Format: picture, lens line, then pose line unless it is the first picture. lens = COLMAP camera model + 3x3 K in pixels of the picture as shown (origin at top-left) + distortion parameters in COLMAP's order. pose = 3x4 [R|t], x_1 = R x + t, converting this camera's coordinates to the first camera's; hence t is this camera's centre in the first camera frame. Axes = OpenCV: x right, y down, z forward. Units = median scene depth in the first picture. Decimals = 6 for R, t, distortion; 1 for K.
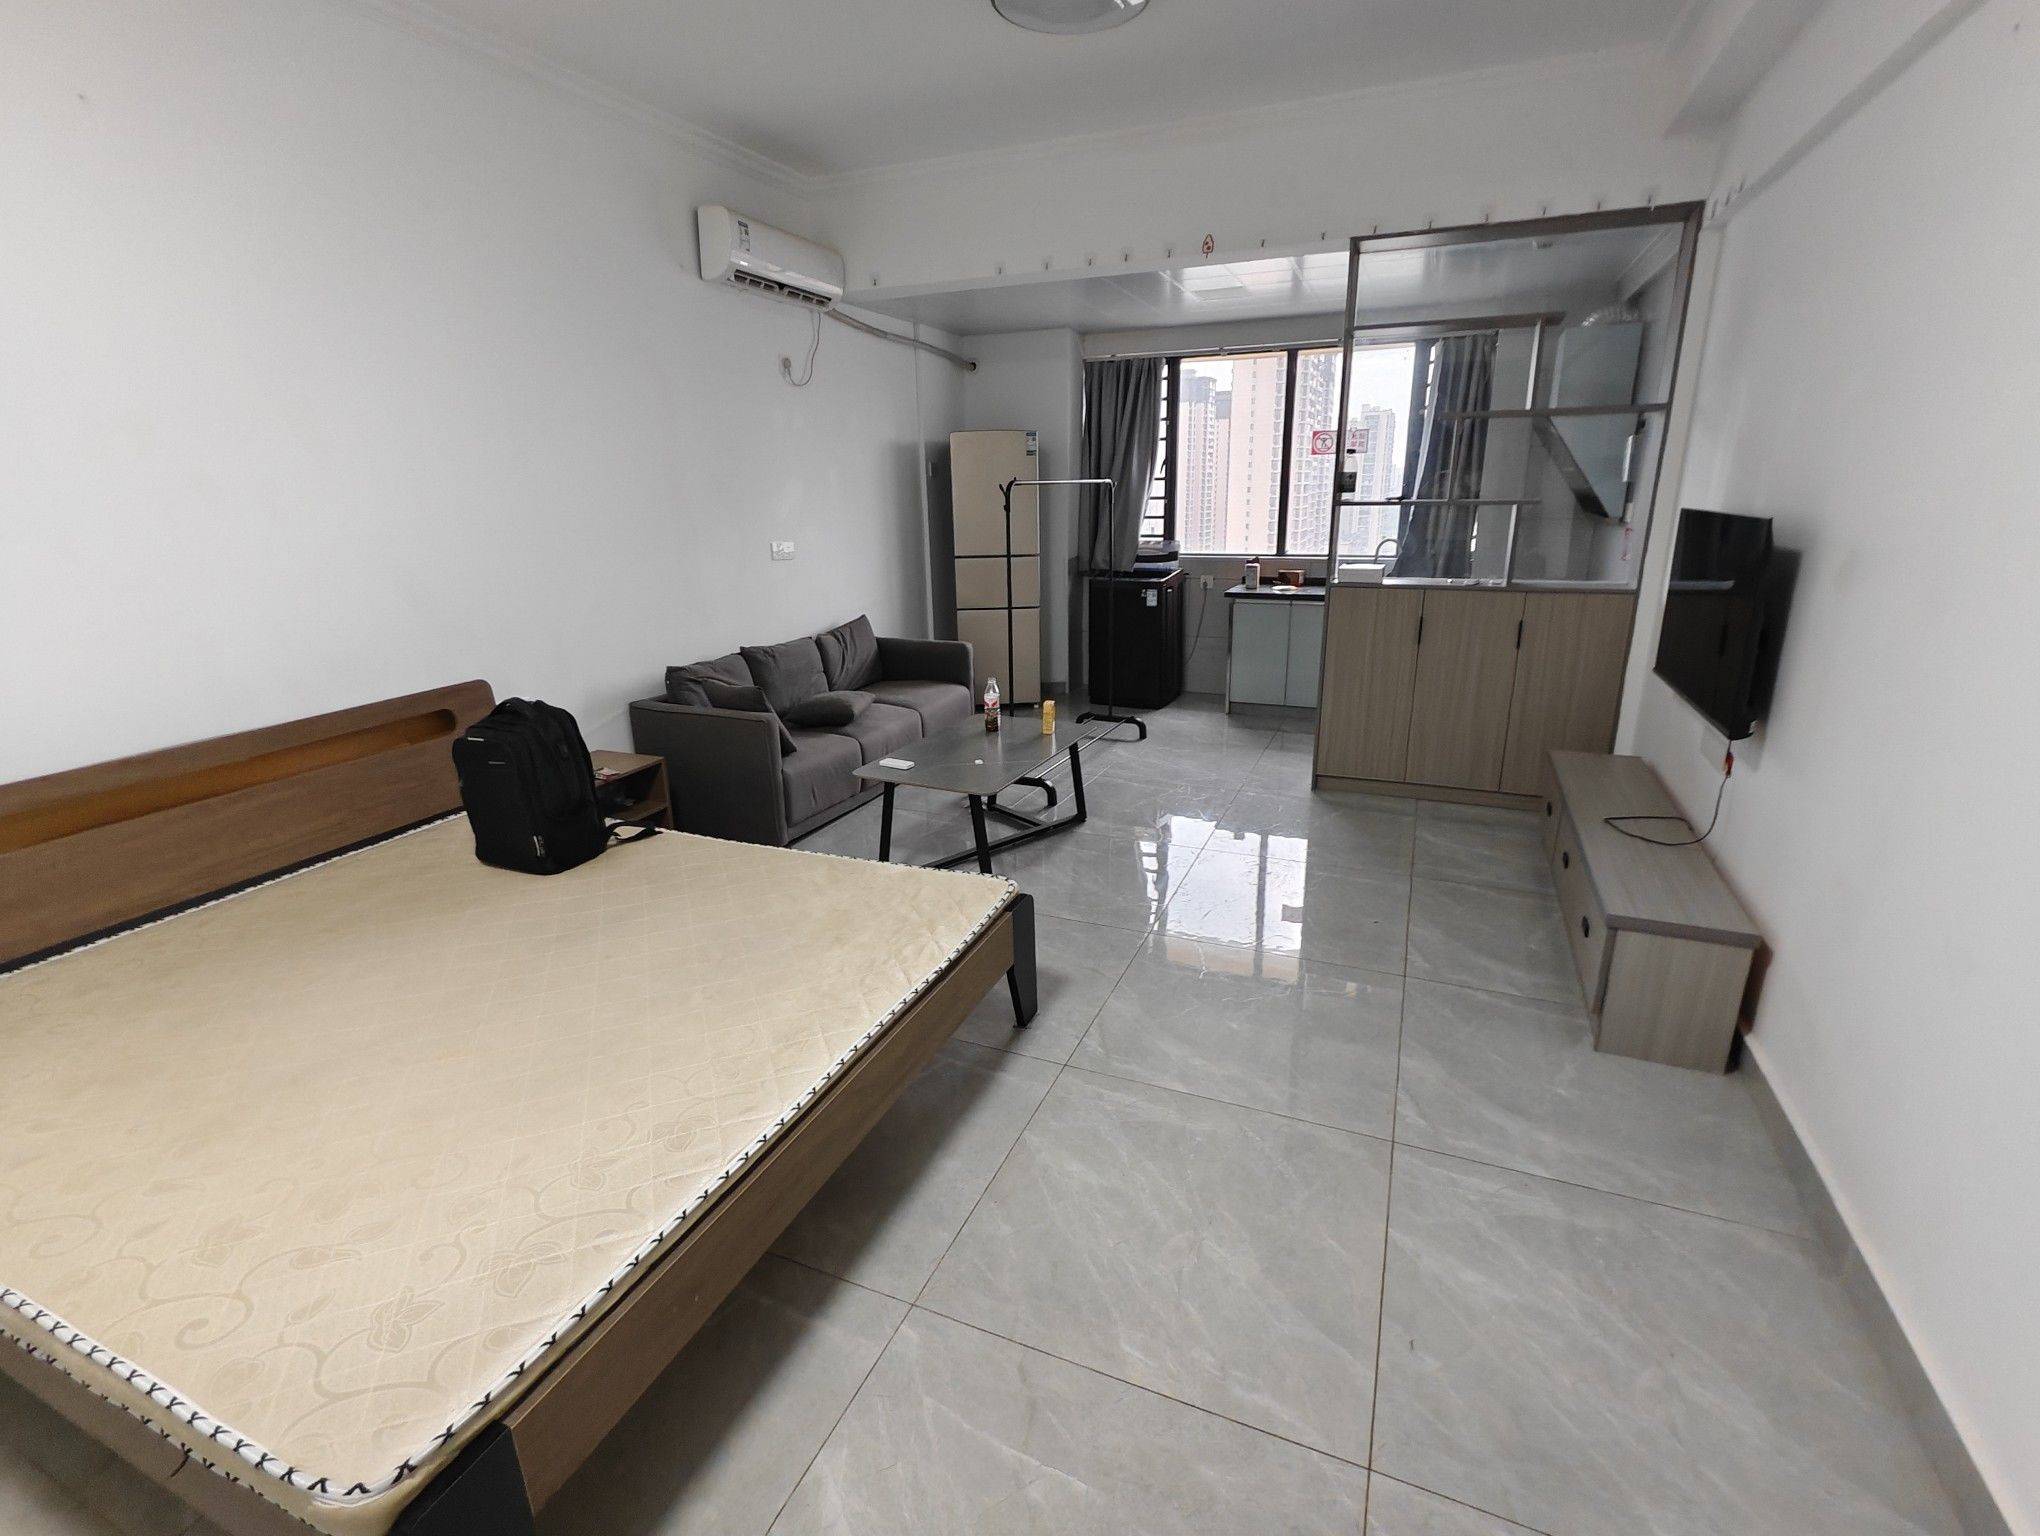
lens RADIAL K [[931.1, 0, 1020.0], [0, 931.1, 768.0], [0, 0, 1]] dist [-0.015047, 0.000528]
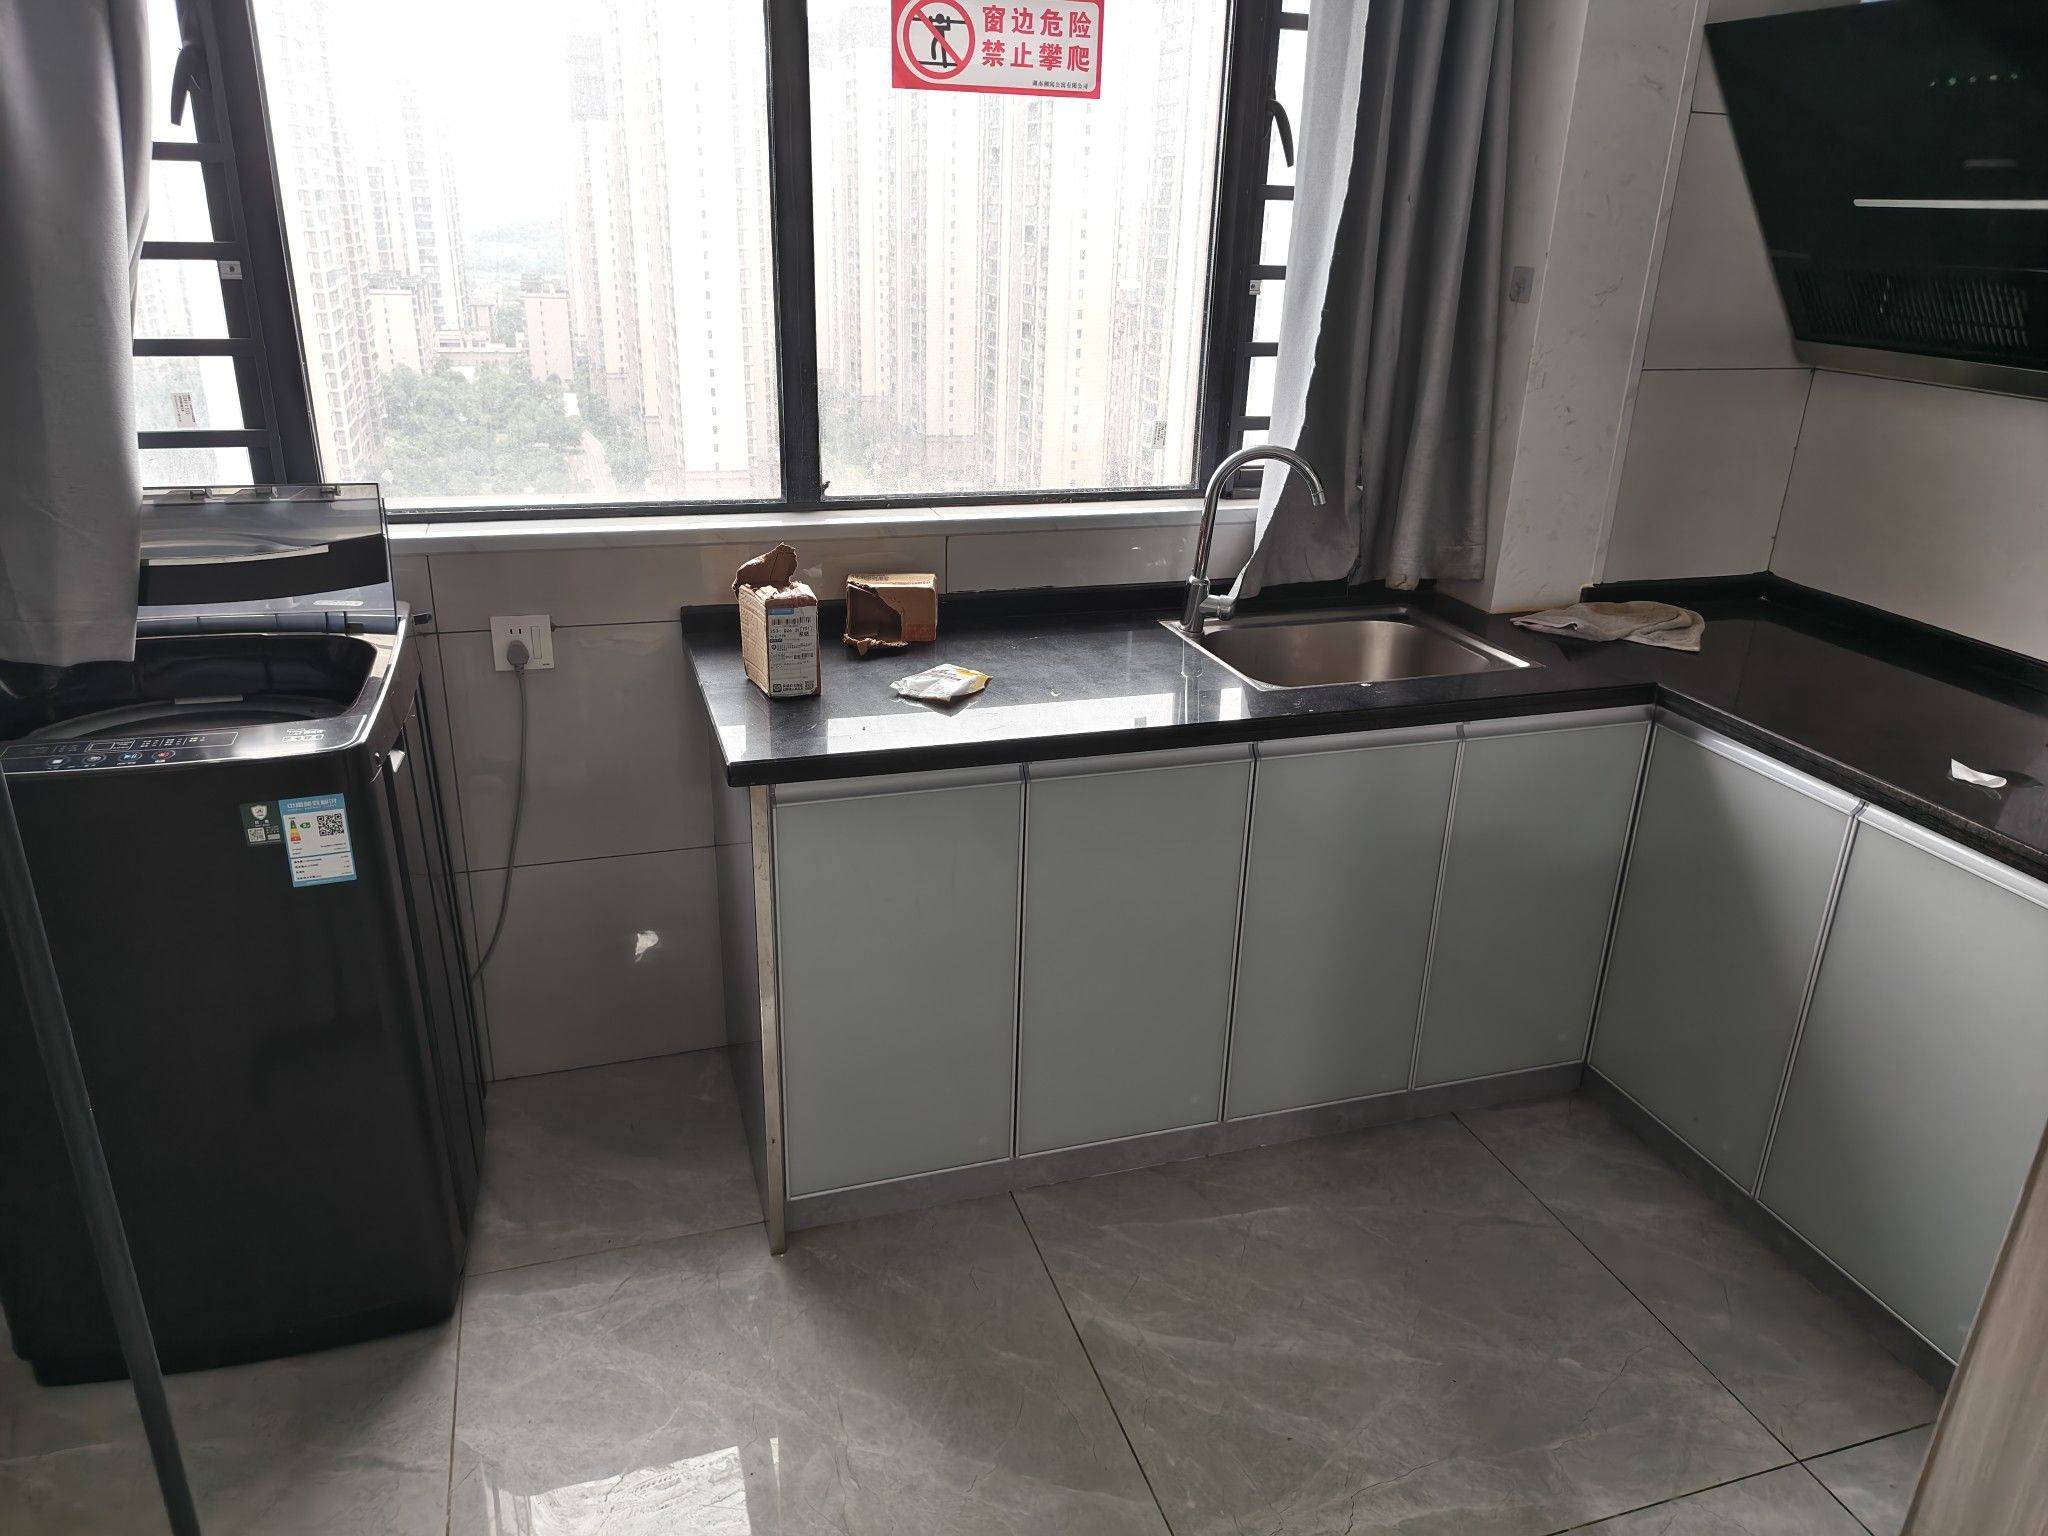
lens RADIAL K [[1413.3, 0, 1024.0], [0, 1413.3, 768.0], [0, 0, 1]] dist [0.042662, -0.047014]
pose [[0.750793, -0.202481, 0.628737, 0.084824], [0.148554, 0.979233, 0.137964, -0.243279], [-0.643616, -0.010181, 0.765281, 0.800347]]
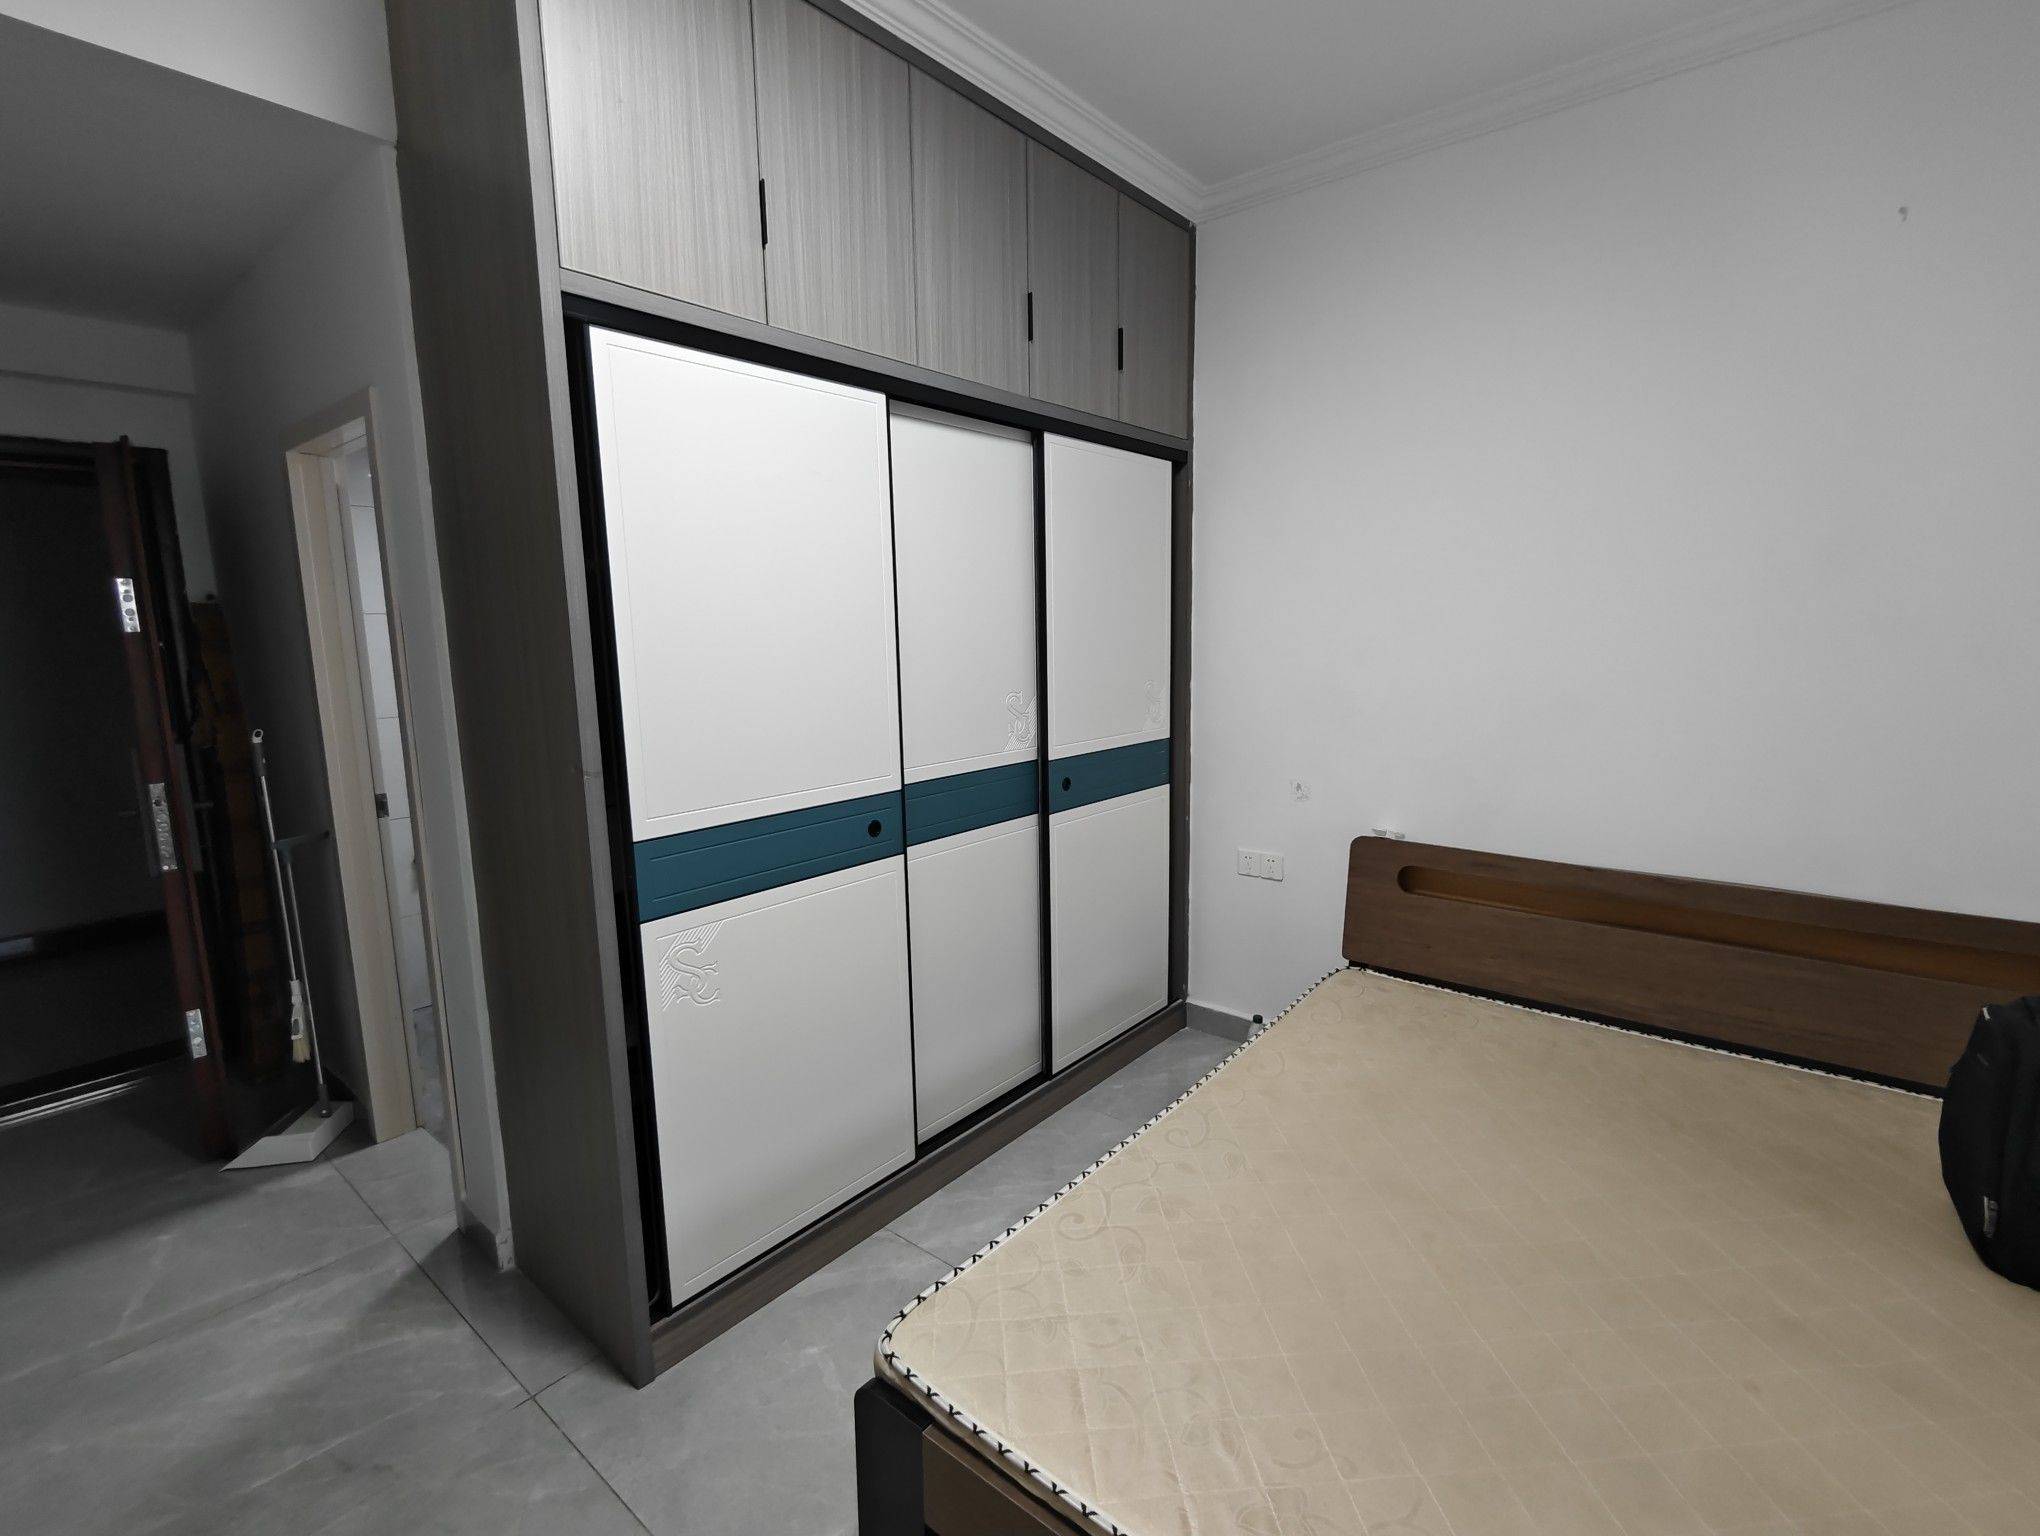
lens RADIAL K [[931.1, 0, 1020.0], [0, 931.1, 768.0], [0, 0, 1]] dist [-0.015047, 0.000528]
pose [[-0.279880, 0.161475, -0.946358, 0.073328], [-0.266140, 0.934068, 0.238088, -0.072176], [0.922408, 0.318499, -0.218452, 0.217338]]
